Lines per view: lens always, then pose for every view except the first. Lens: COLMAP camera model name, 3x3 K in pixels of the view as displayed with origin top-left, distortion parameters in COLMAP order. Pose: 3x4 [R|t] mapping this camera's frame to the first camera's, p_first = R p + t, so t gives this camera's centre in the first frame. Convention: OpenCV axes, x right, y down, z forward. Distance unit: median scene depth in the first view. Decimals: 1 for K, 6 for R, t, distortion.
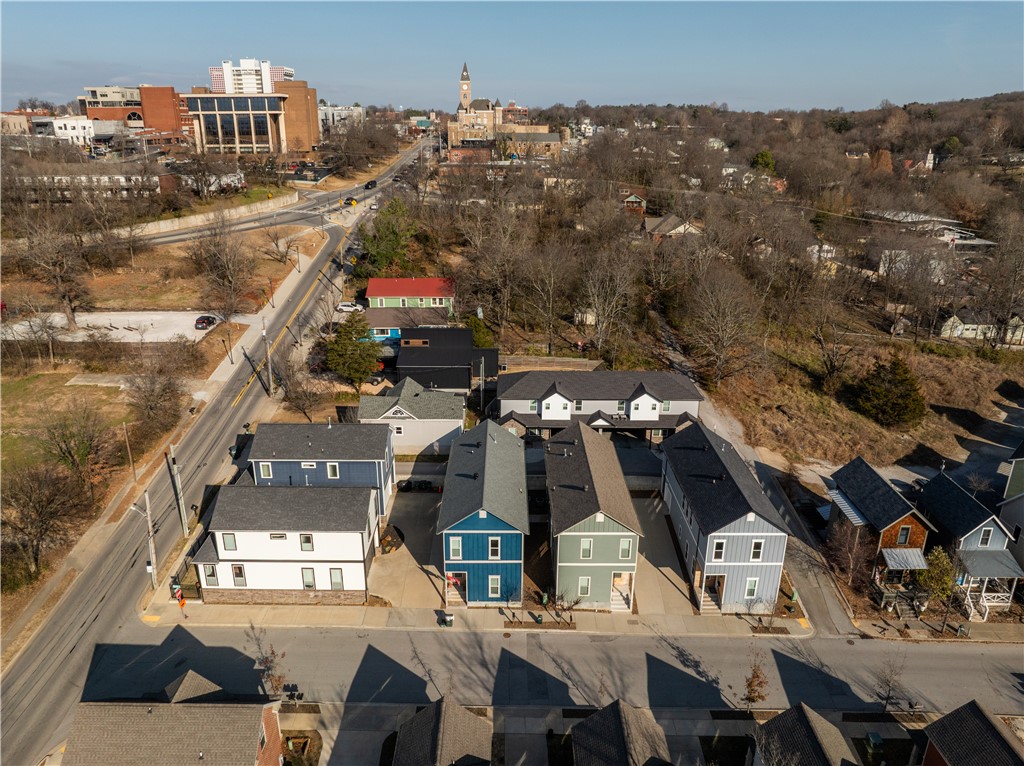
lens RADIAL K [[725.8, 0, 511.7], [0, 725.8, 380.6], [0, 0, 1]] dist [-0.053520, 0.020967]
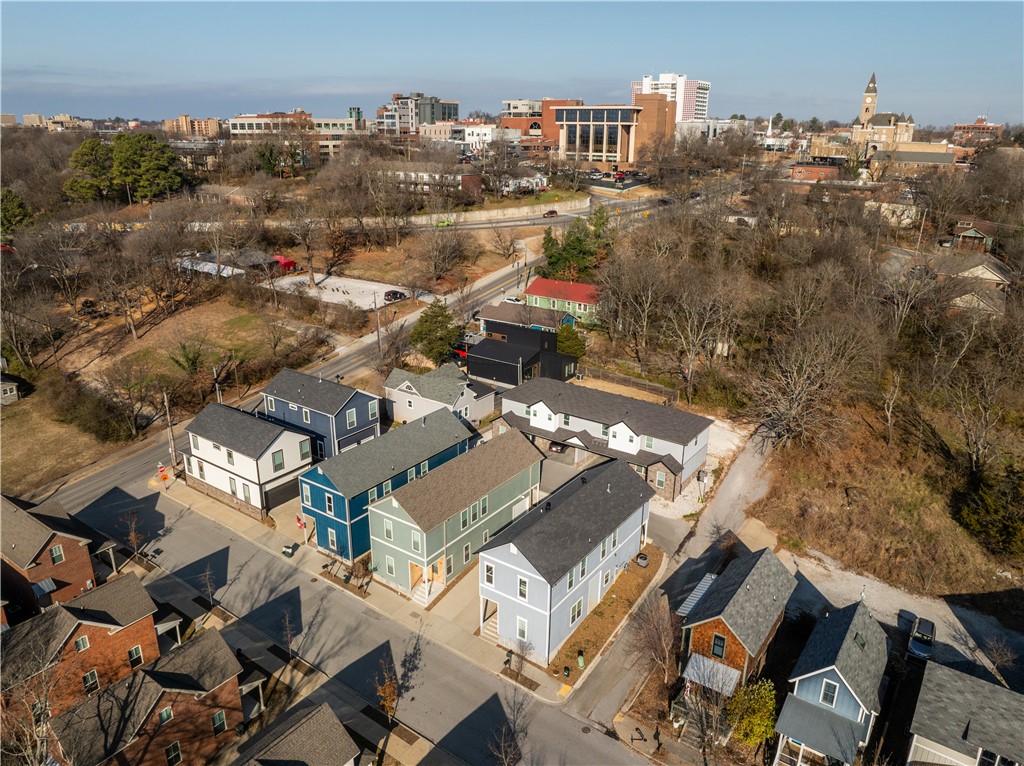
lens RADIAL K [[725.8, 0, 510.5], [0, 725.8, 383.1], [0, 0, 1]] dist [-0.053520, 0.020967]
pose [[0.813744, 0.195022, -0.547528, 0.748819], [-0.202602, 0.978119, 0.047283, -0.061114], [0.544768, 0.072454, 0.835451, 0.185829]]
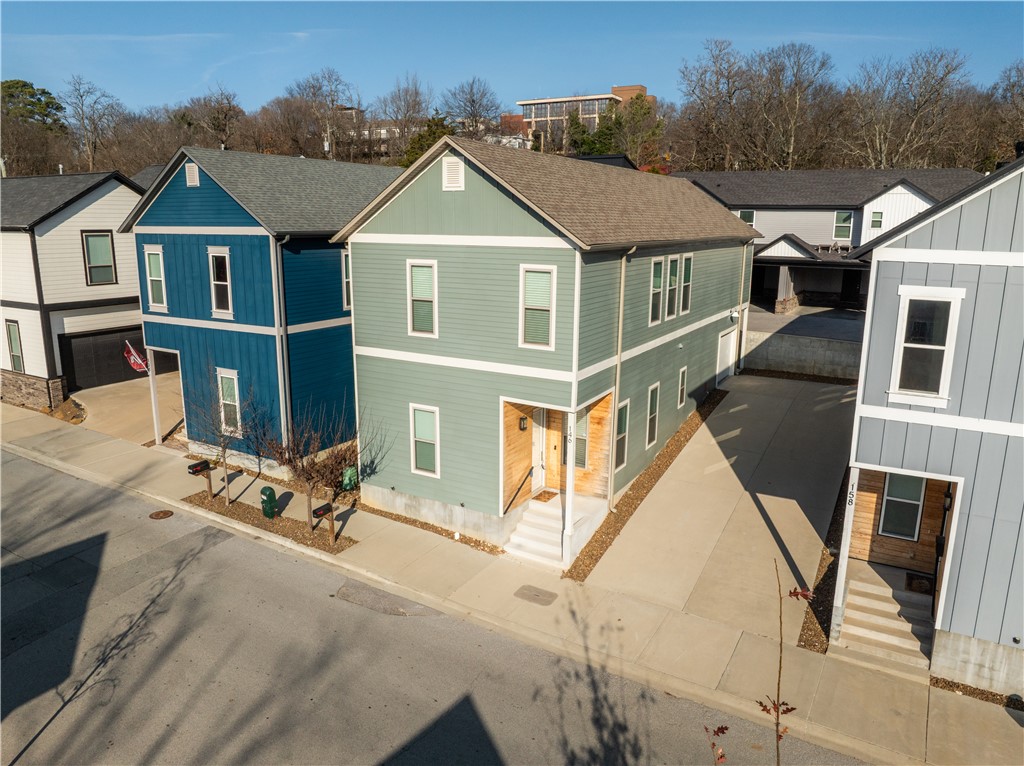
lens RADIAL K [[725.8, 0, 509.7], [0, 725.8, 383.4], [0, 0, 1]] dist [-0.053520, 0.020967]
pose [[0.861379, 0.111134, -0.495656, 0.274115], [-0.173456, 0.981473, -0.081381, 0.271400], [0.477429, 0.156075, 0.864698, 0.723631]]
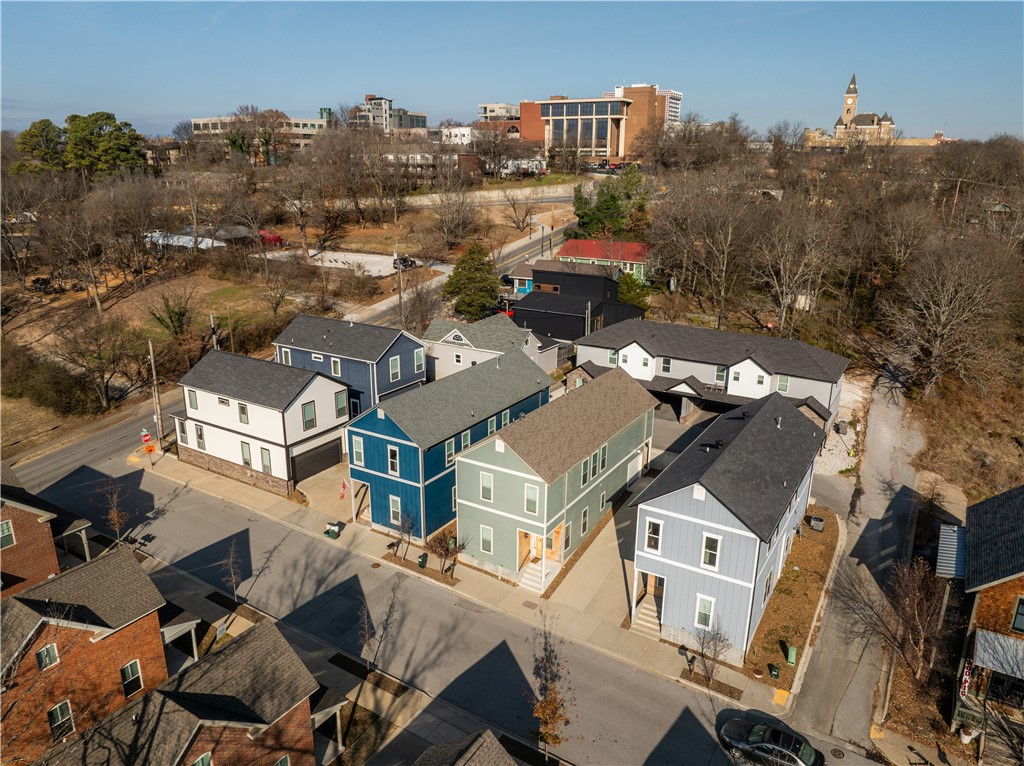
lens RADIAL K [[725.8, 0, 509.6], [0, 725.8, 380.2], [0, 0, 1]] dist [-0.053520, 0.020967]
pose [[0.847895, 0.152468, -0.507767, 0.468053], [-0.182106, 0.983239, -0.008851, 0.118646], [0.497907, 0.099972, 0.861449, 0.328860]]
